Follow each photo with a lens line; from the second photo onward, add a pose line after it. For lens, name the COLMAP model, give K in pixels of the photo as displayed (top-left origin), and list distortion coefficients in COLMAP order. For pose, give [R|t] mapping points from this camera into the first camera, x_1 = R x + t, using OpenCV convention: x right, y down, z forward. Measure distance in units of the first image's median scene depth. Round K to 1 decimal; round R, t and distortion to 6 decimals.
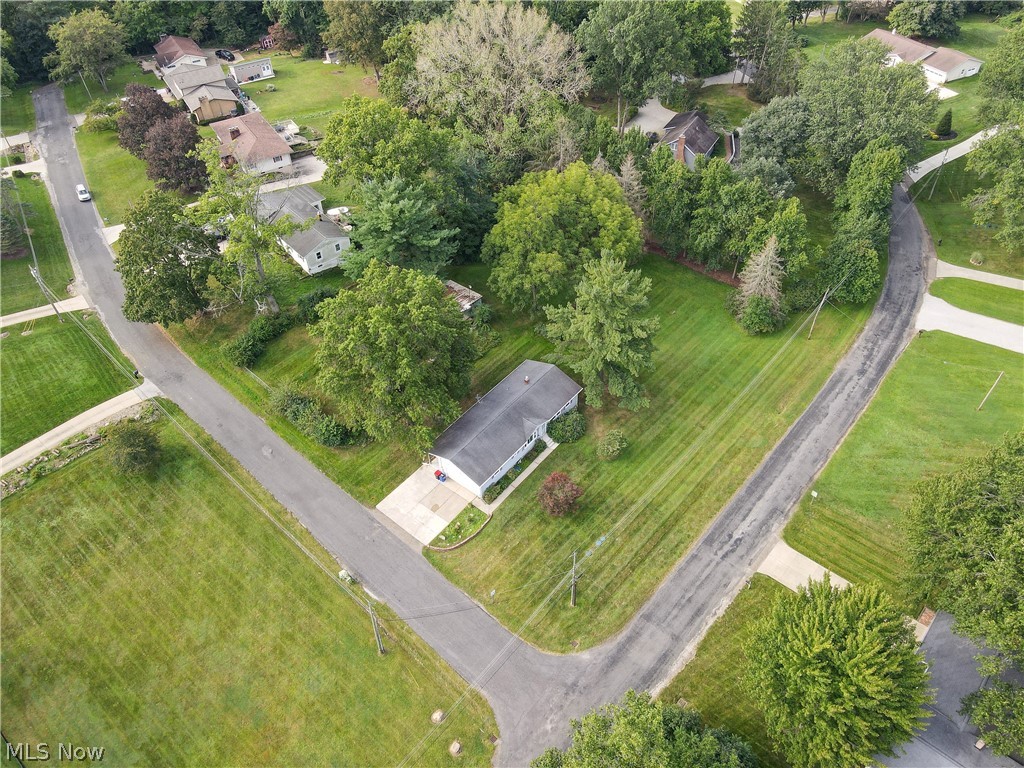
lens RADIAL K [[692.7, 0, 470.9], [0, 692.7, 400.3], [0, 0, 1]] dist [0.008592, 0.005634]
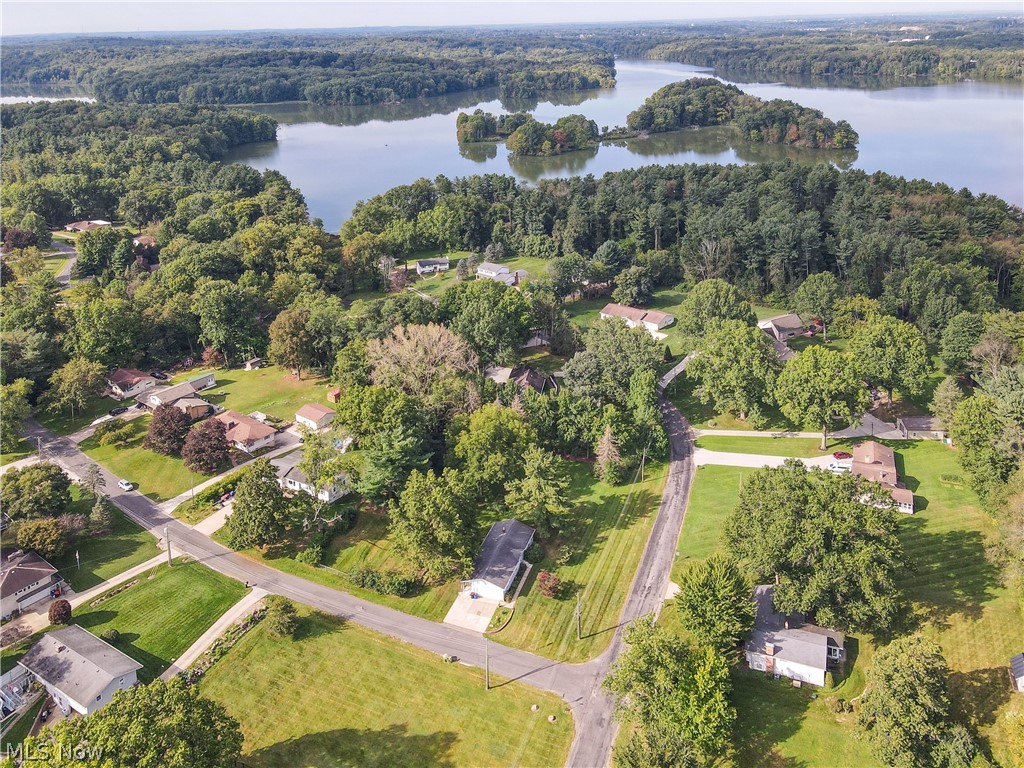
lens RADIAL K [[788.6, 0, 497.4], [0, 788.6, 383.8], [0, 0, 1]] dist [-0.006414, 0.030880]
pose [[0.927514, -0.140489, 0.346383, -0.505791], [0.260205, 0.907955, -0.328499, 0.253420], [-0.268349, 0.394818, 0.878696, -0.724580]]
